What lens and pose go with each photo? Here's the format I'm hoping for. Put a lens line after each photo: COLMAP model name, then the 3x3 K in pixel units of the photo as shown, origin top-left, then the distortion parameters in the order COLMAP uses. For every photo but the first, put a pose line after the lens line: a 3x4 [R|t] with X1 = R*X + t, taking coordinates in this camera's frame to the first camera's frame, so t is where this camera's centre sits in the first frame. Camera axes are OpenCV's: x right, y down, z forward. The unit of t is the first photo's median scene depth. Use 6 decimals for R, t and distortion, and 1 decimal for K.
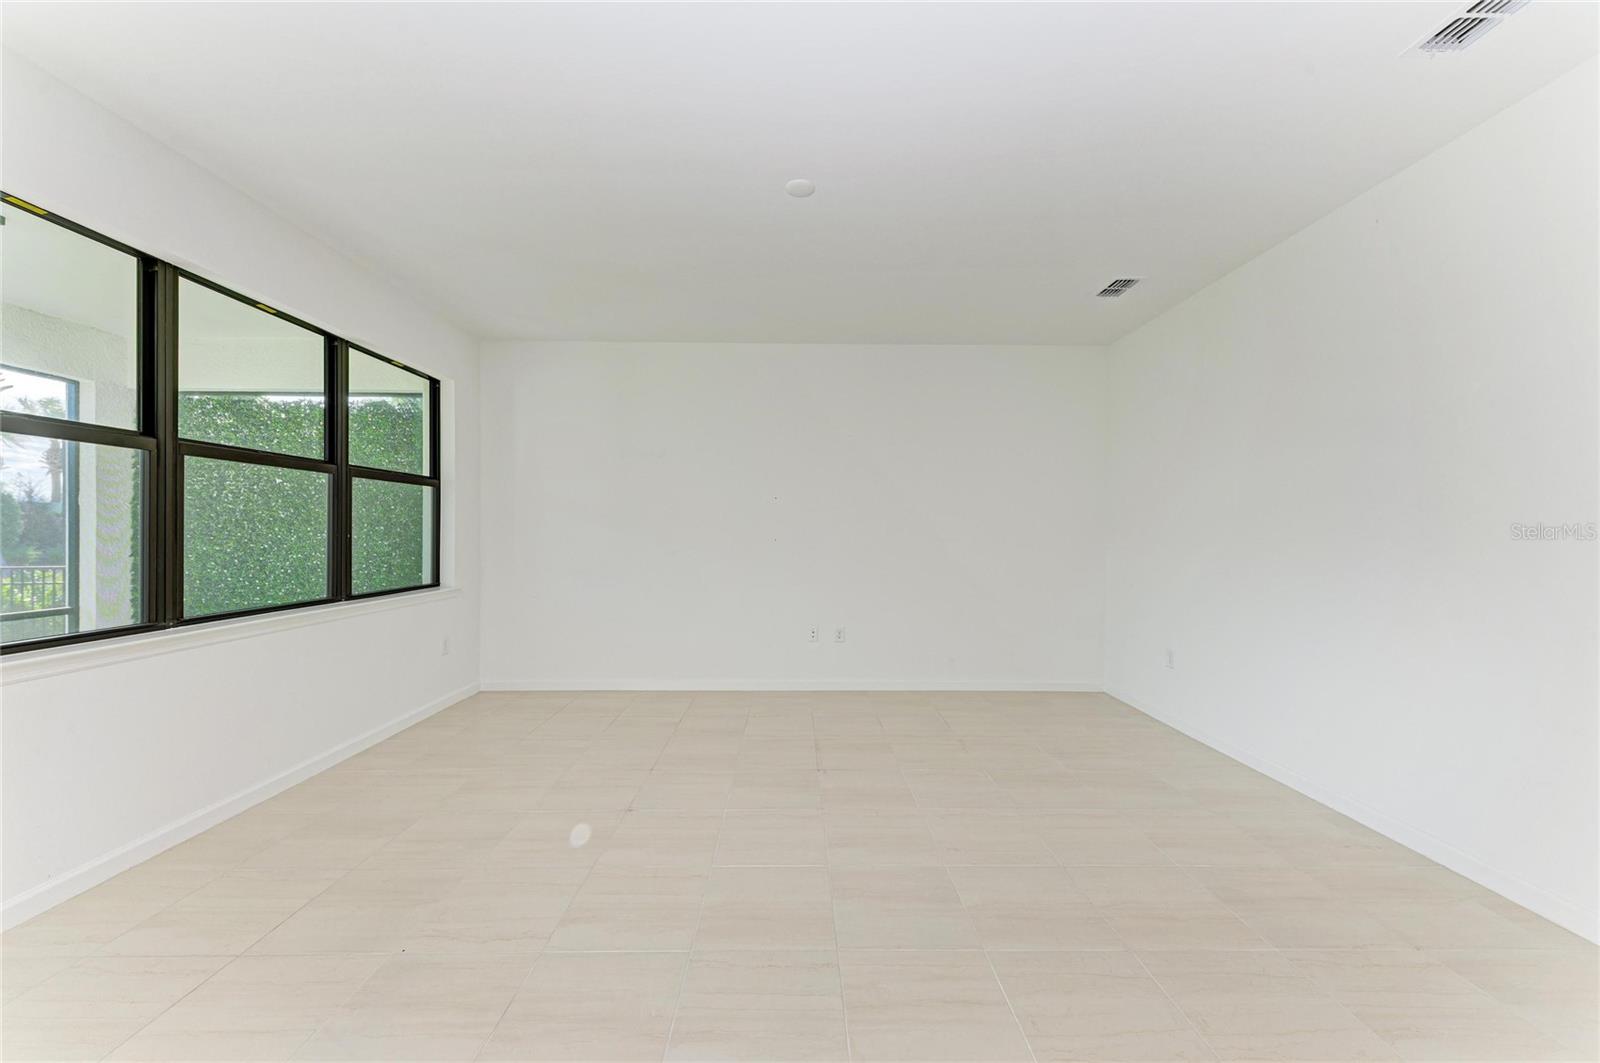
lens RADIAL K [[577.2, 0, 805.1], [0, 577.2, 537.8], [0, 0, 1]] dist [0.013631, -0.003912]
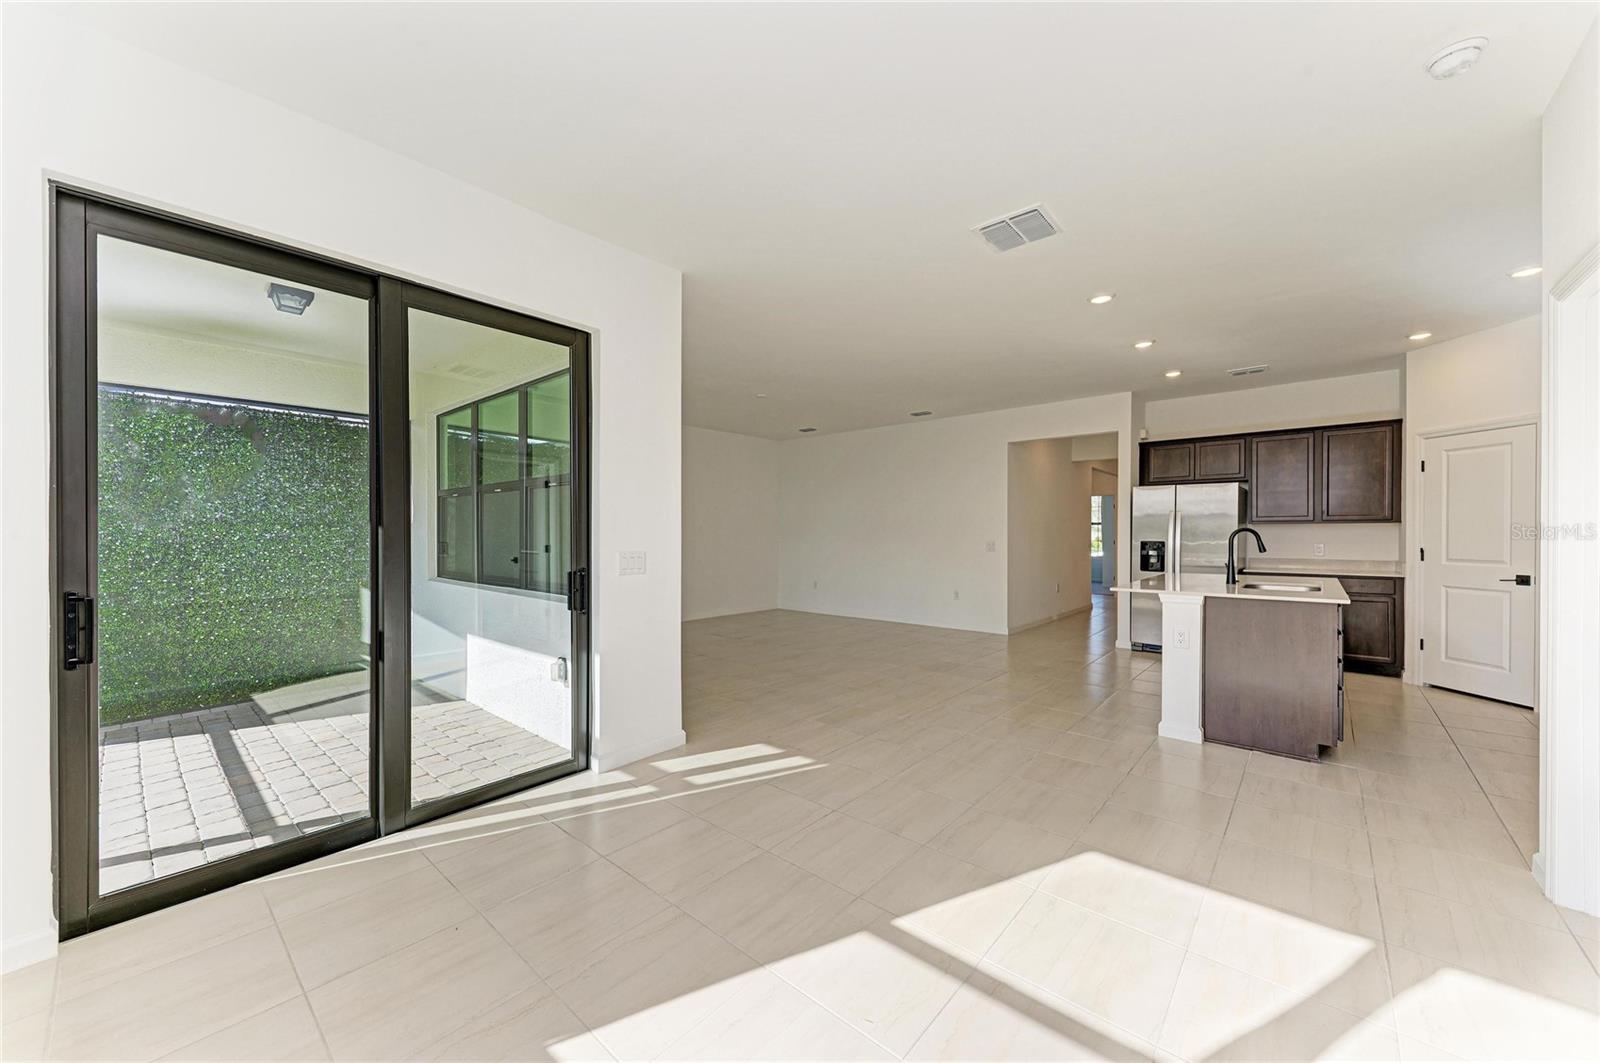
lens RADIAL K [[577.2, 0, 805.6], [0, 577.2, 536.5], [0, 0, 1]] dist [0.013631, -0.003912]
pose [[0.669277, -0.009701, 0.742950, -1.096394], [0.007957, 0.999951, 0.005888, 0.000168], [-0.742971, 0.001971, 0.669321, -0.513875]]
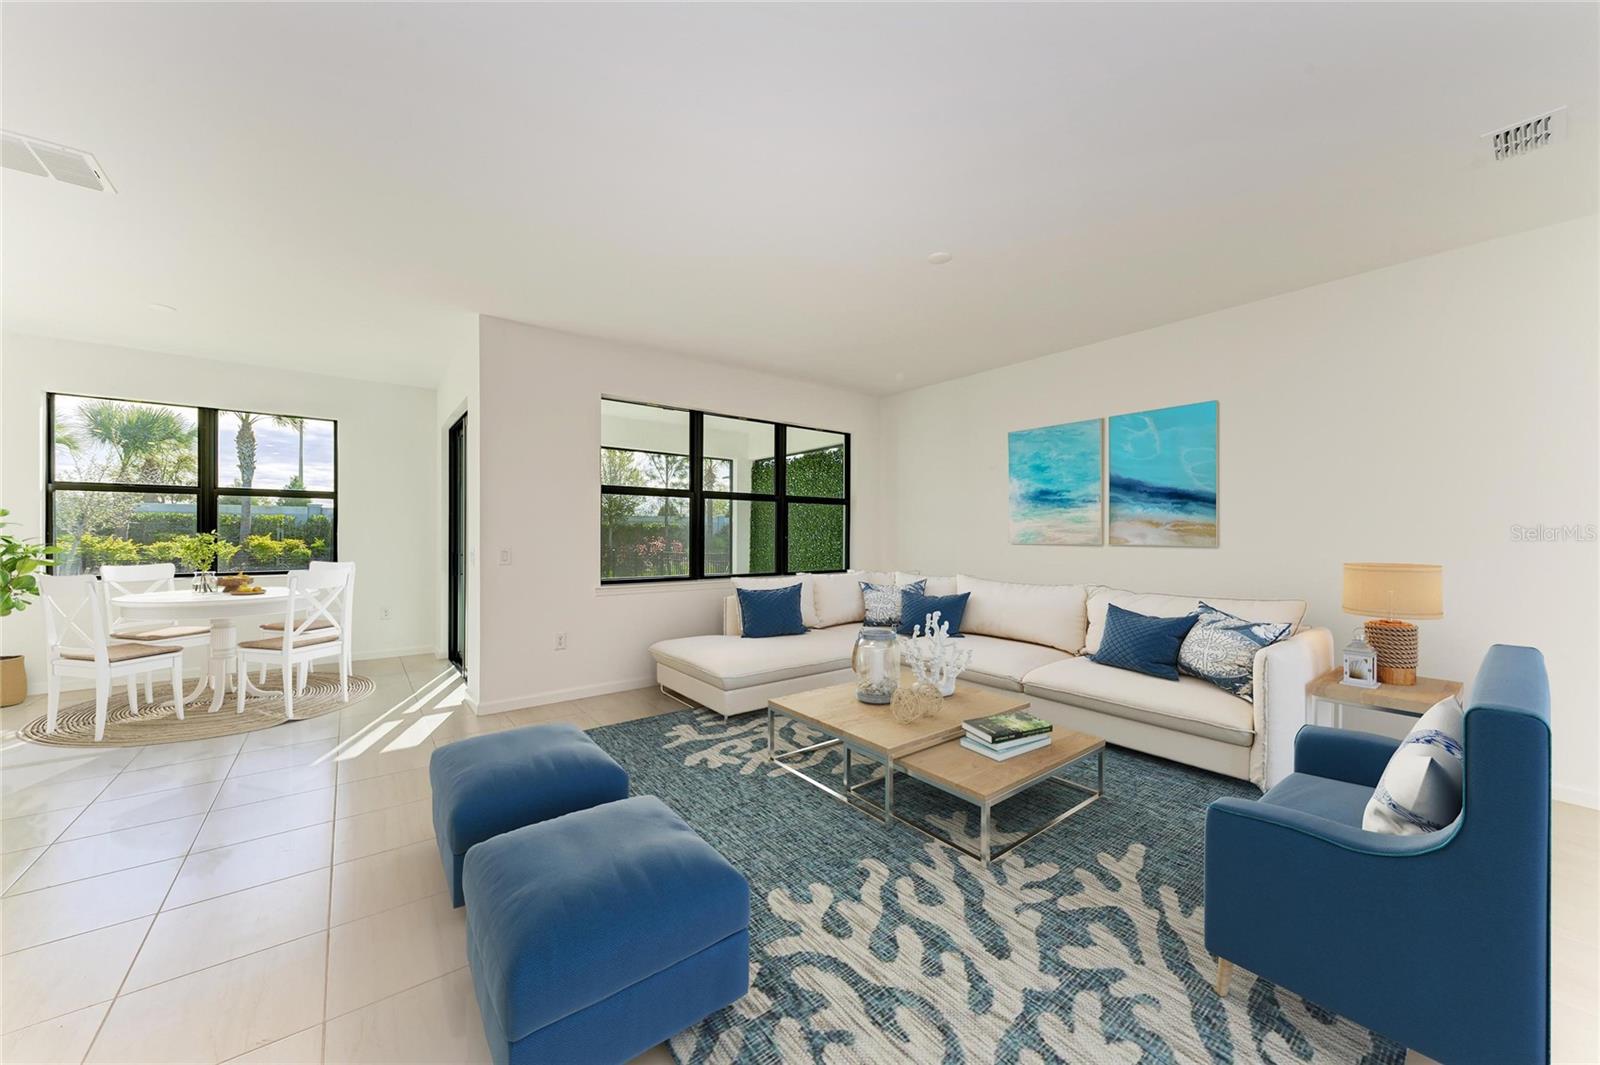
lens RADIAL K [[577.2, 0, 801.2], [0, 577.2, 531.0], [0, 0, 1]] dist [0.013631, -0.003912]
pose [[0.602957, -0.007304, -0.797741, 0.479933], [-0.007288, 0.999866, -0.014664, 0.001061], [0.797741, 0.014656, 0.602822, 0.010449]]
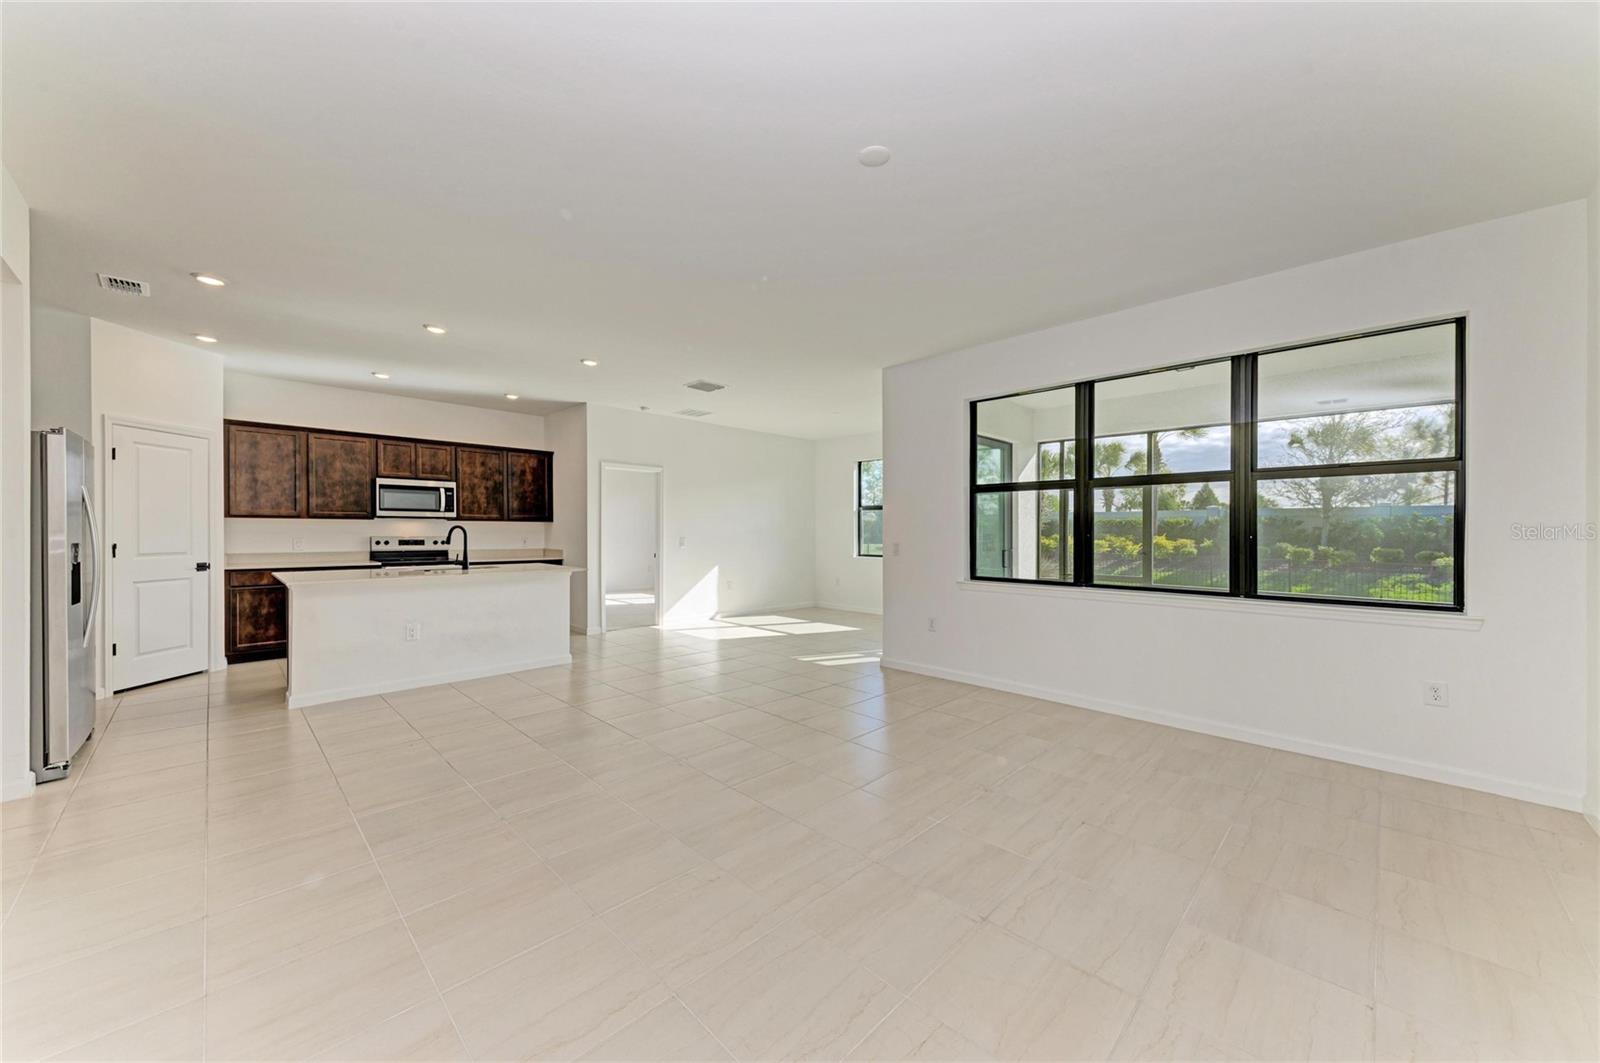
lens RADIAL K [[577.2, 0, 801.8], [0, 577.2, 537.4], [0, 0, 1]] dist [0.013631, -0.003912]
pose [[-0.716893, -0.001748, -0.697181, 0.429811], [-0.015167, 0.999799, 0.013089, -0.004939], [0.697018, 0.019957, -0.716776, 0.975758]]
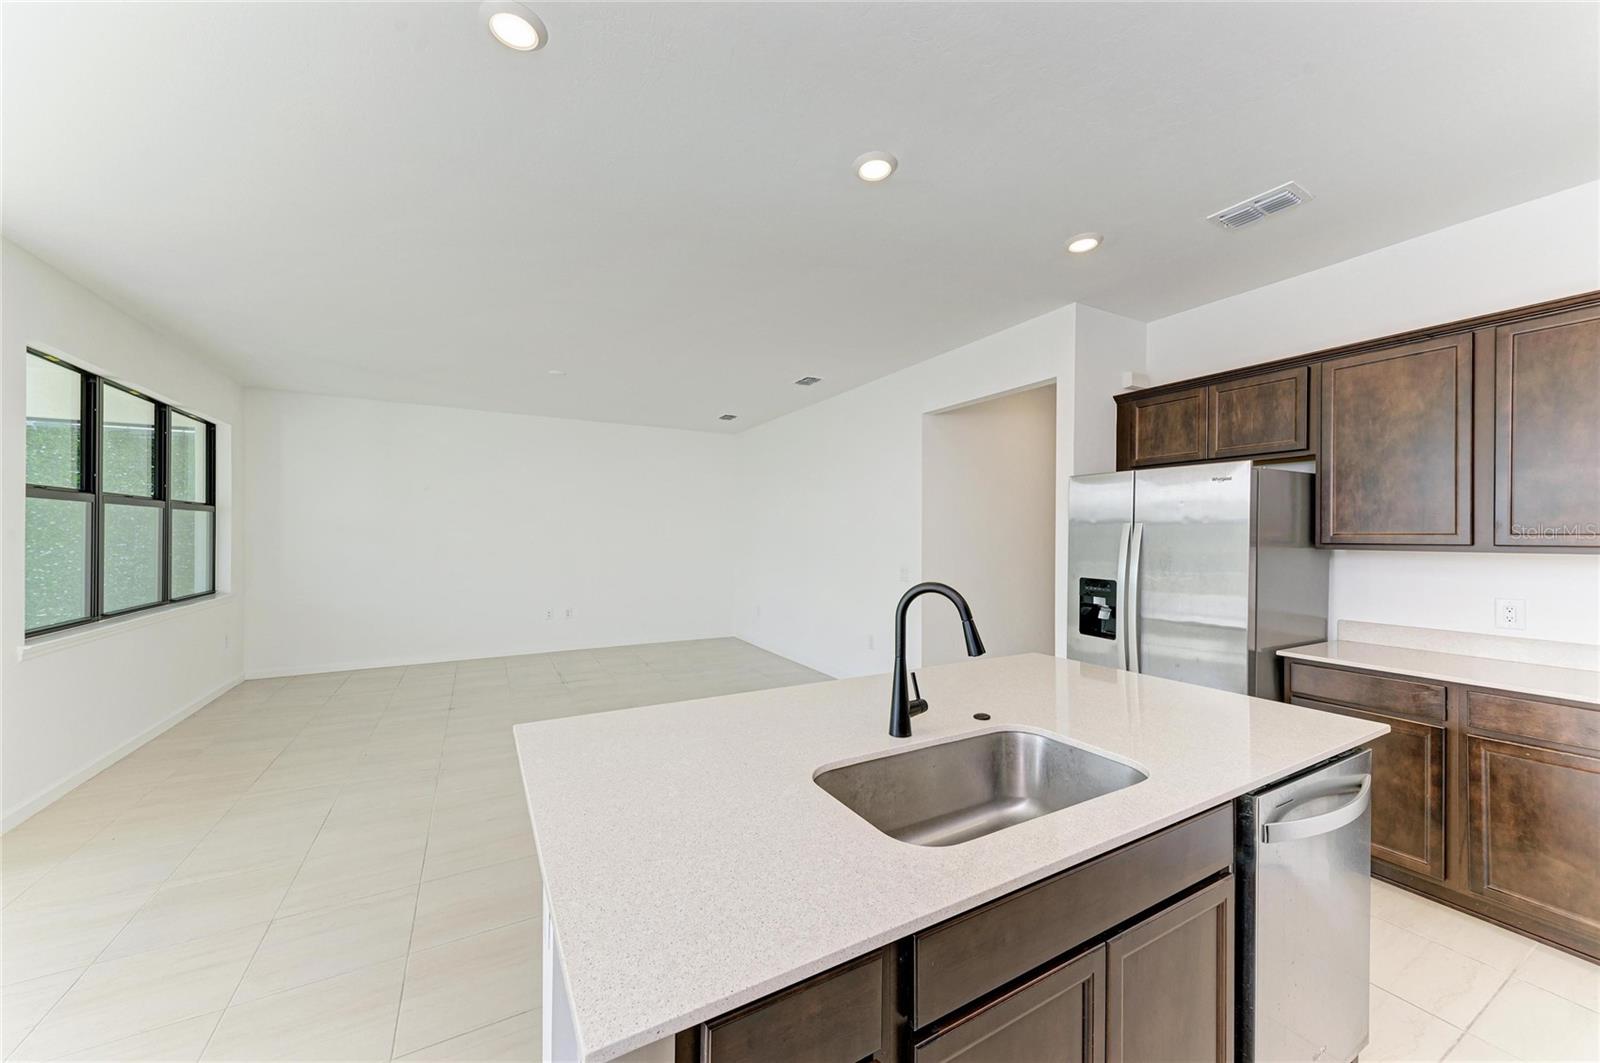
lens RADIAL K [[577.2, 0, 803.9], [0, 577.2, 539.4], [0, 0, 1]] dist [0.013631, -0.003912]
pose [[0.878365, -0.004265, 0.477972, -0.130567], [0.003556, 0.999991, 0.002389, -0.028444], [-0.477978, -0.000399, 0.878372, -0.673913]]
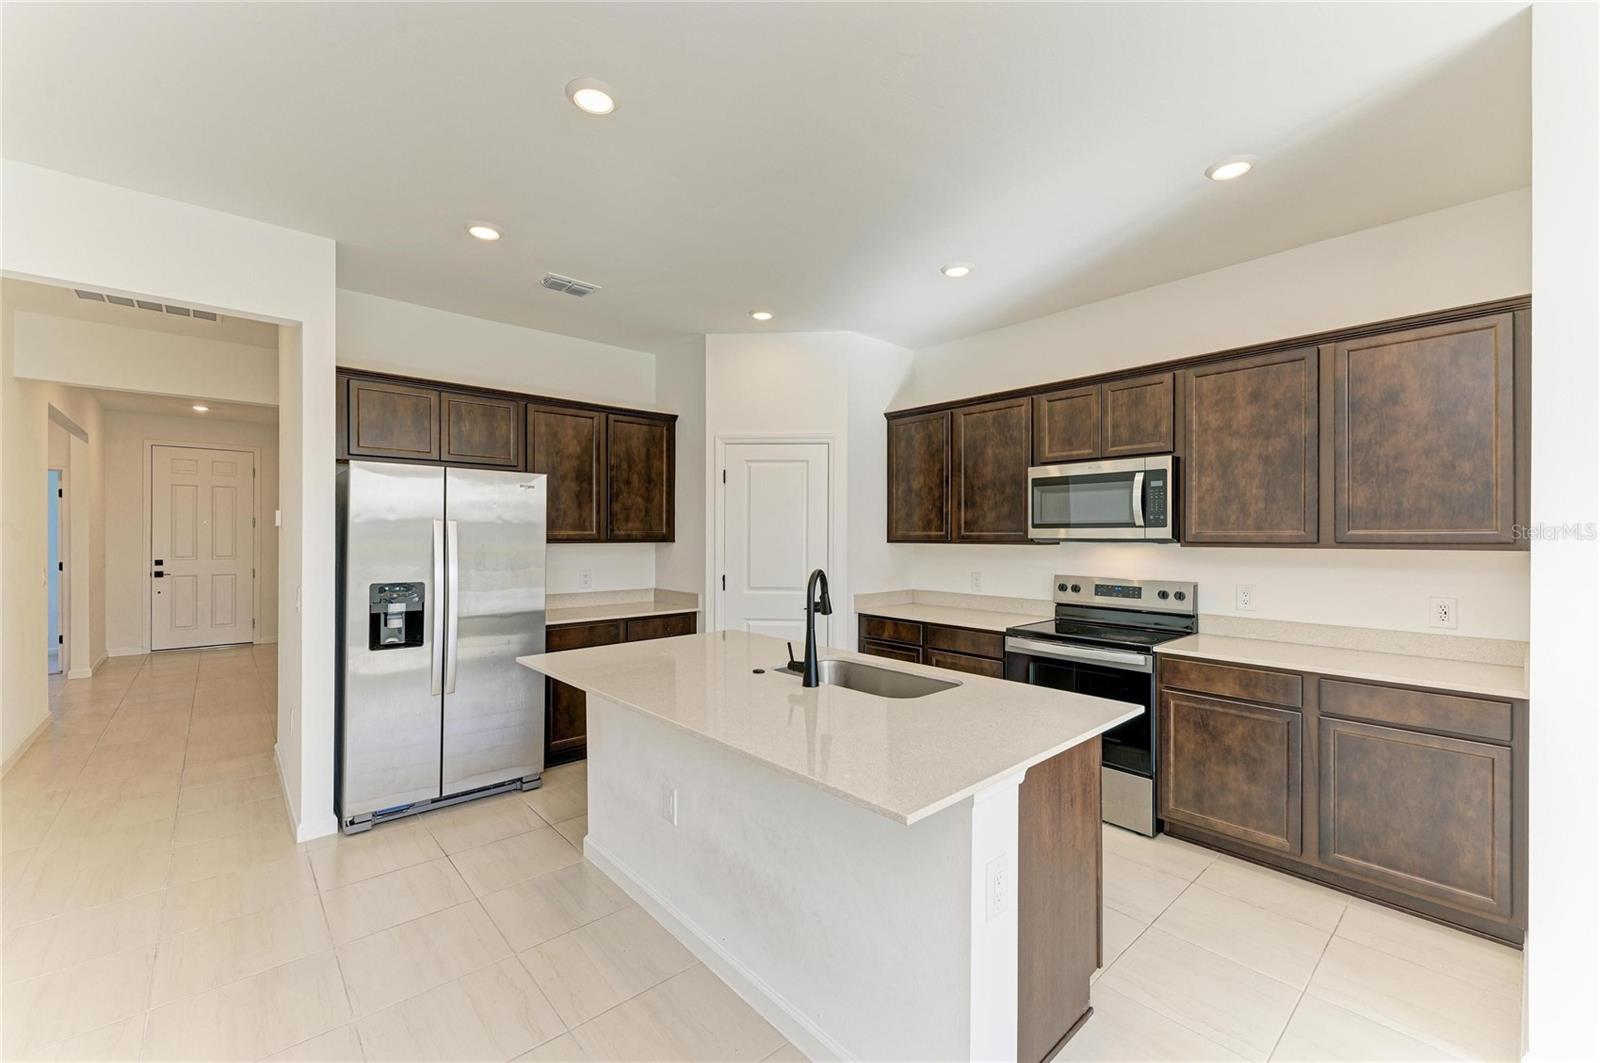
lens RADIAL K [[650.6, 0, 797.5], [0, 650.6, 535.6], [0, 0, 1]] dist [0.017521, -0.002928]
pose [[-0.649871, -0.009178, 0.759989, -0.308483], [-0.001557, 0.999941, 0.010745, -0.037037], [-0.760043, 0.005799, -0.649847, -0.041294]]
